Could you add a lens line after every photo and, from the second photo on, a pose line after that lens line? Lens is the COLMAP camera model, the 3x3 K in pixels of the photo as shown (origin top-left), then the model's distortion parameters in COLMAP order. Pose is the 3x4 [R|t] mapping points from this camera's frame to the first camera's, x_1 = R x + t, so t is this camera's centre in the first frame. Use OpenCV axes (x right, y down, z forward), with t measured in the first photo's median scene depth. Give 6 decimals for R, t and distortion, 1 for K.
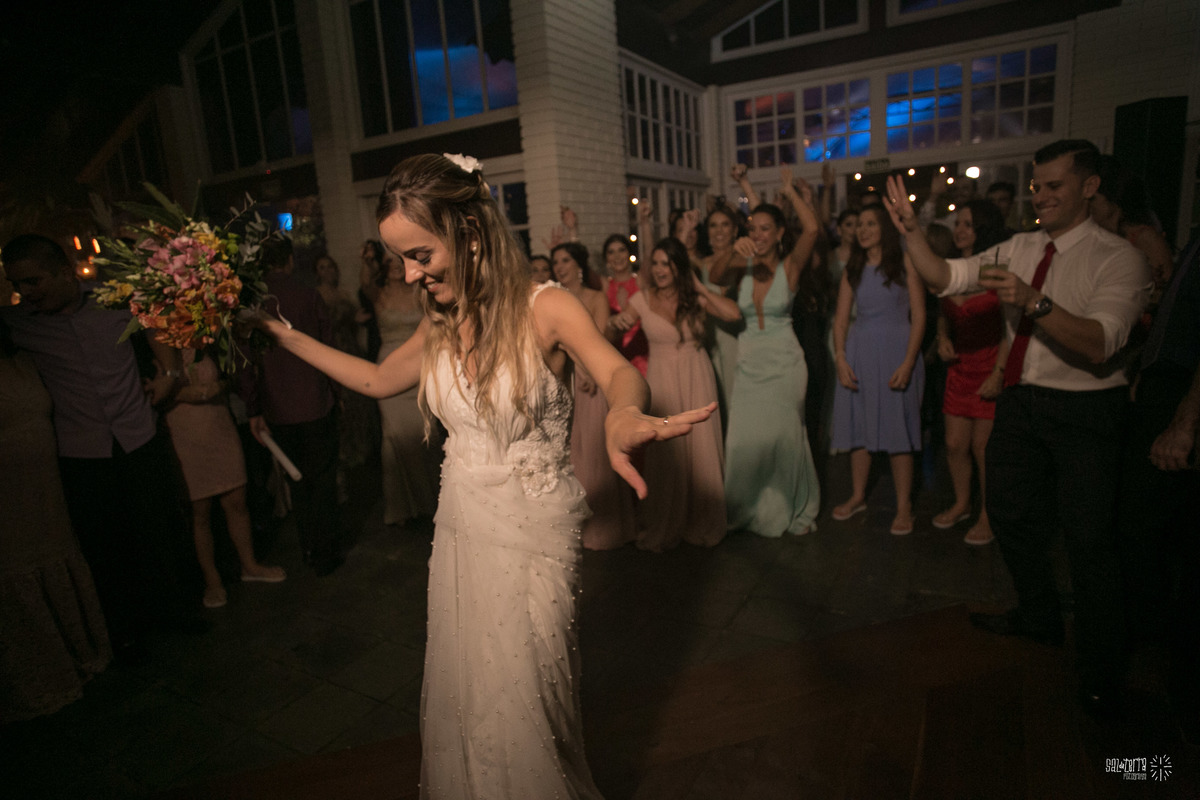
lens RADIAL K [[695.0, 0, 599.3], [0, 695.0, 397.6], [0, 0, 1]] dist [-0.059315, 0.040122]
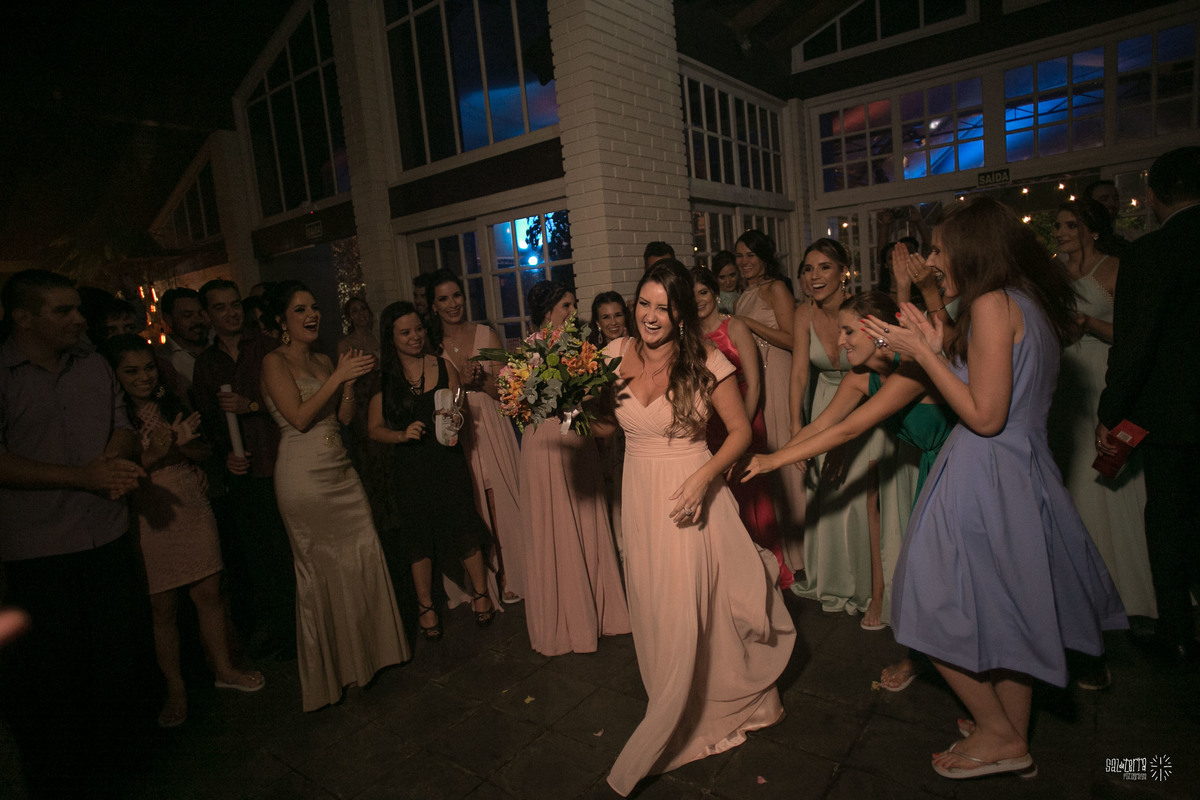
lens RADIAL K [[695.0, 0, 596.7], [0, 695.0, 395.8], [0, 0, 1]] dist [-0.059315, 0.040122]
pose [[0.991489, -0.005539, -0.130071, 0.030775], [-0.001541, 0.998525, -0.054268, -0.026635], [0.130180, 0.054006, 0.990018, 0.130456]]
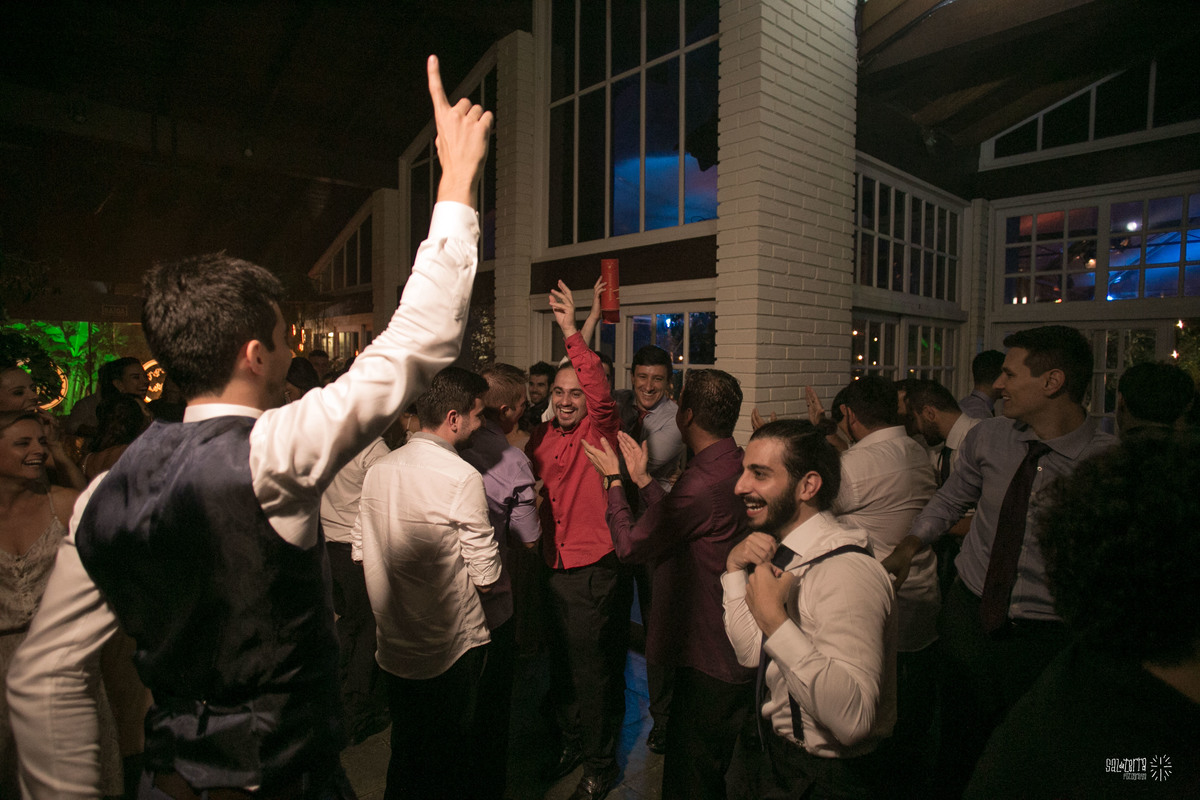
lens RADIAL K [[695.0, 0, 597.8], [0, 695.0, 398.1], [0, 0, 1]] dist [-0.059315, 0.040122]
pose [[0.947562, 0.100677, -0.303298, 0.011301], [-0.140432, 0.983712, -0.112201, -0.087824], [0.287062, 0.148910, 0.946267, 0.182199]]
